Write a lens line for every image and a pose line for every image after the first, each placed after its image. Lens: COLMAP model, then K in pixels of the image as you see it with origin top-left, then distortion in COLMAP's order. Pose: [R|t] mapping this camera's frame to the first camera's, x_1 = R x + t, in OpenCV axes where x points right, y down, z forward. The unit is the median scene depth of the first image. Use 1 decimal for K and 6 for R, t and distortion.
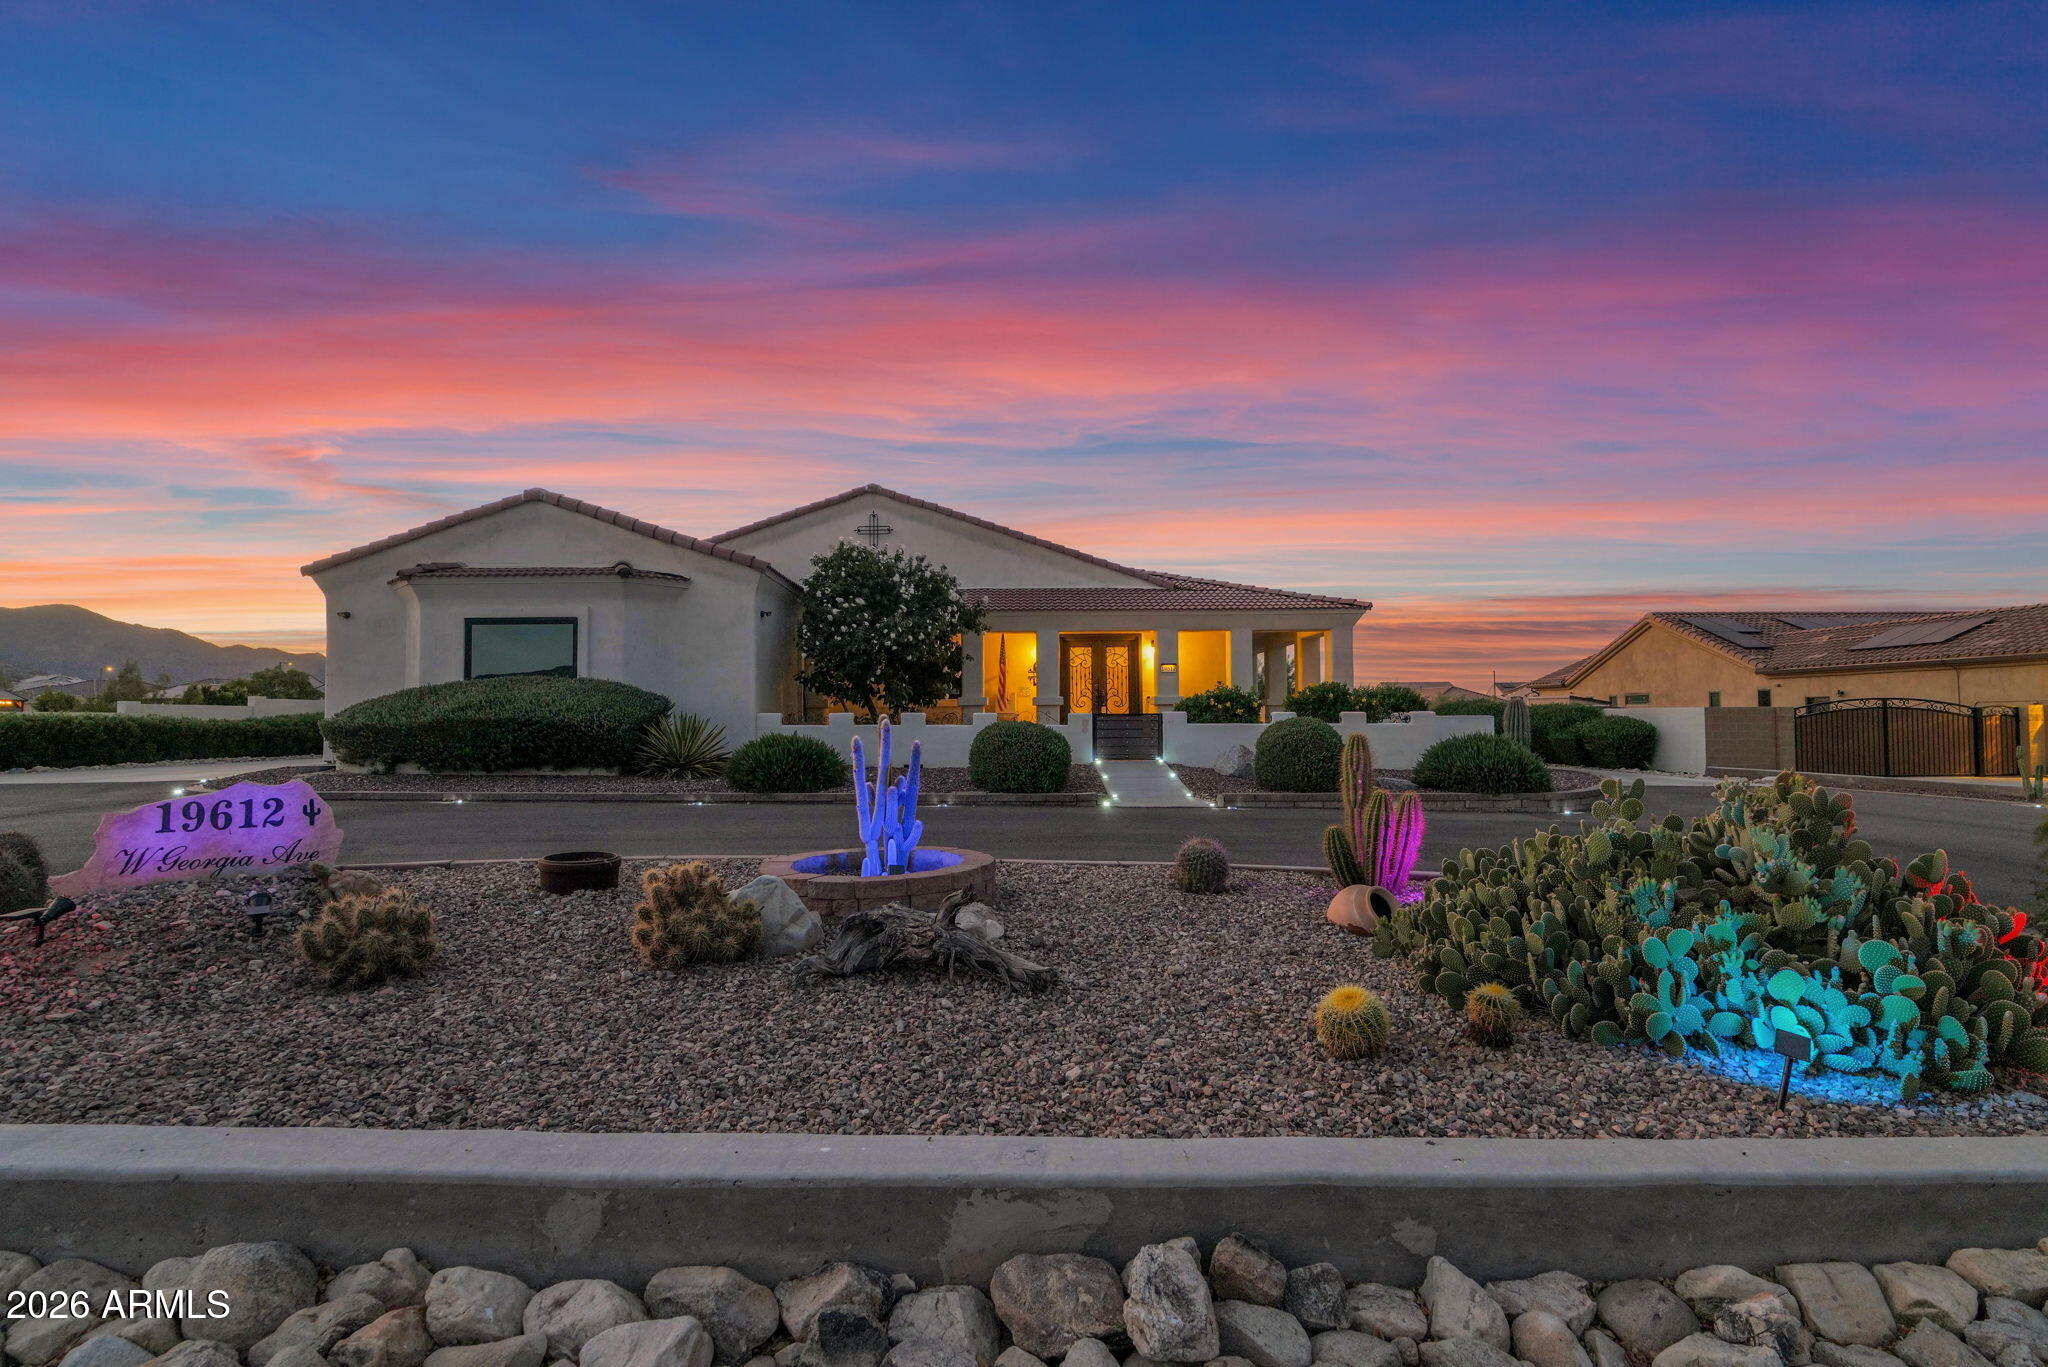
lens RADIAL K [[931.2, 0, 1029.7], [0, 931.2, 692.1], [0, 0, 1]] dist [-0.019941, 0.000093]
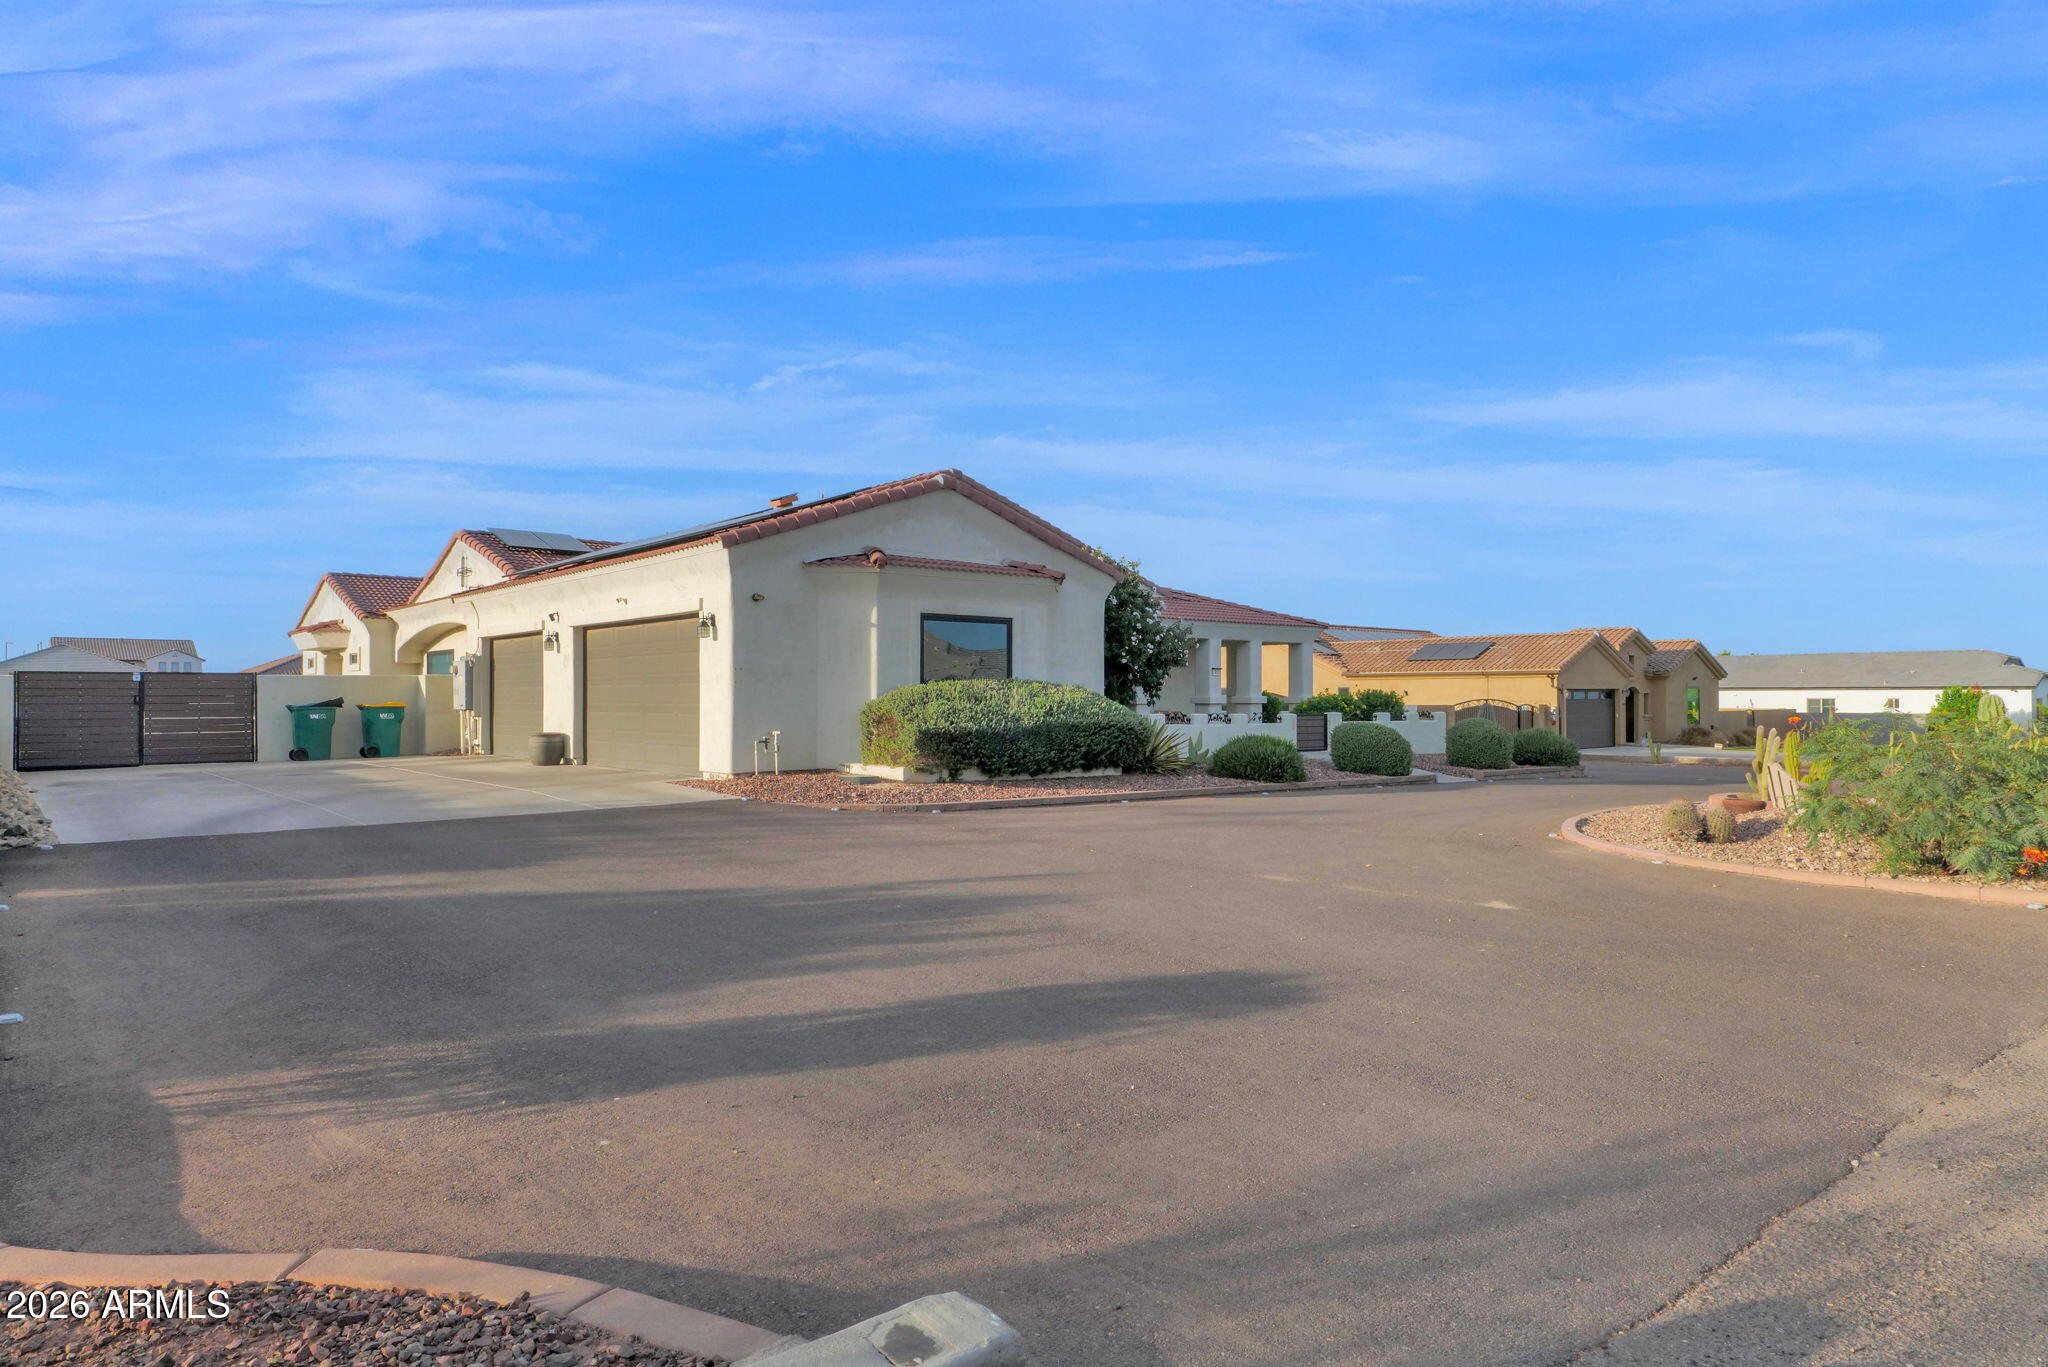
lens RADIAL K [[1201.3, 0, 1032.8], [0, 1201.3, 695.6], [0, 0, 1]] dist [-0.001278, -0.000758]
pose [[0.768435, 0.008203, 0.639875, -1.166210], [-0.024591, 0.999558, 0.016718, -0.018166], [-0.639455, -0.028582, 0.768297, 0.003622]]
